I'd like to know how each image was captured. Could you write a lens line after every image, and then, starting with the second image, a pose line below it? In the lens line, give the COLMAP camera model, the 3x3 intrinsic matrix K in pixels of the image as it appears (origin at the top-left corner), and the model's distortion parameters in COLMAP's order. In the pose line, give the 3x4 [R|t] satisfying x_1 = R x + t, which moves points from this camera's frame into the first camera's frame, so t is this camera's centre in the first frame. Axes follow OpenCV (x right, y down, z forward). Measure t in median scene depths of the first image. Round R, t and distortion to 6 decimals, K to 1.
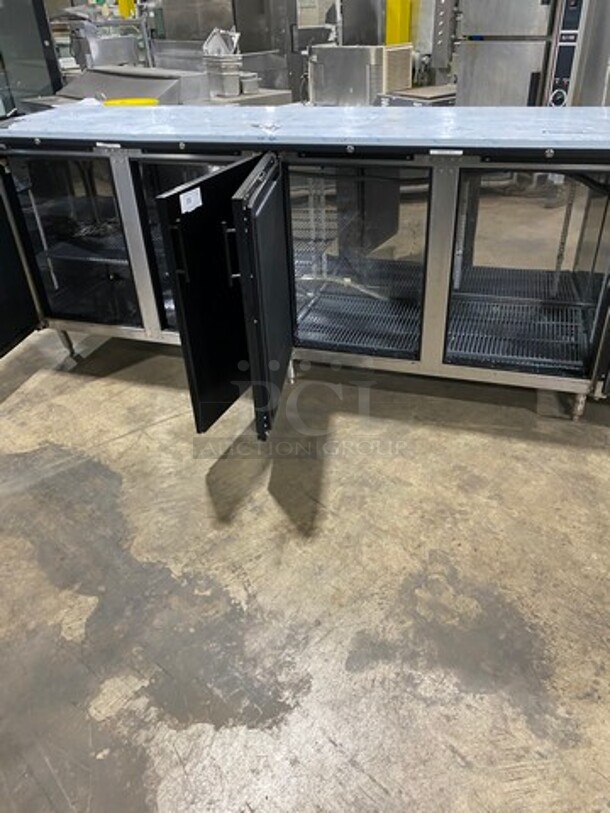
lens RADIAL K [[622.5, 0, 305.0], [0, 622.5, 406.5], [0, 0, 1]] dist [0.007424, 0.004506]
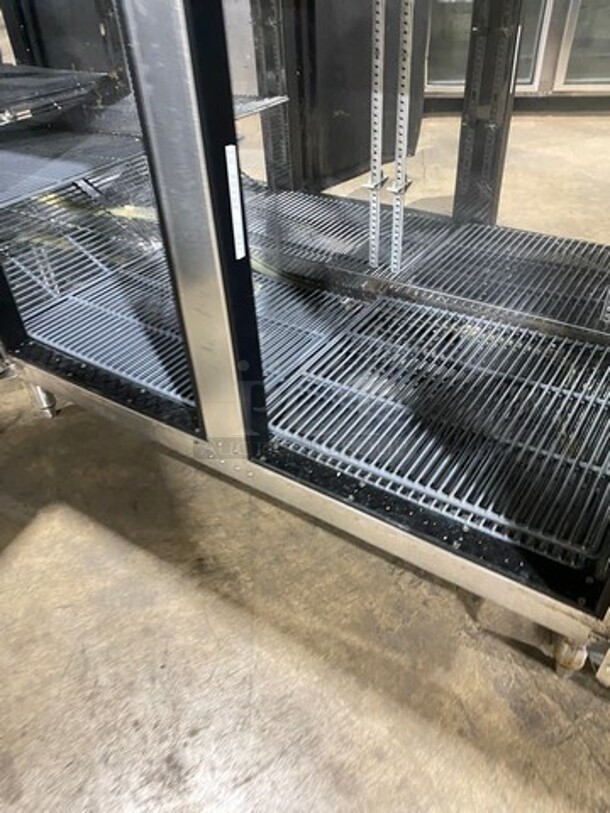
lens RADIAL K [[622.5, 0, 305.0], [0, 622.5, 406.5], [0, 0, 1]] dist [0.007424, 0.004506]
pose [[0.965028, 0.171292, -0.198442, 0.337586], [-0.152662, 0.982602, 0.105769, -0.155016], [0.213106, -0.071776, 0.974389, 0.623489]]
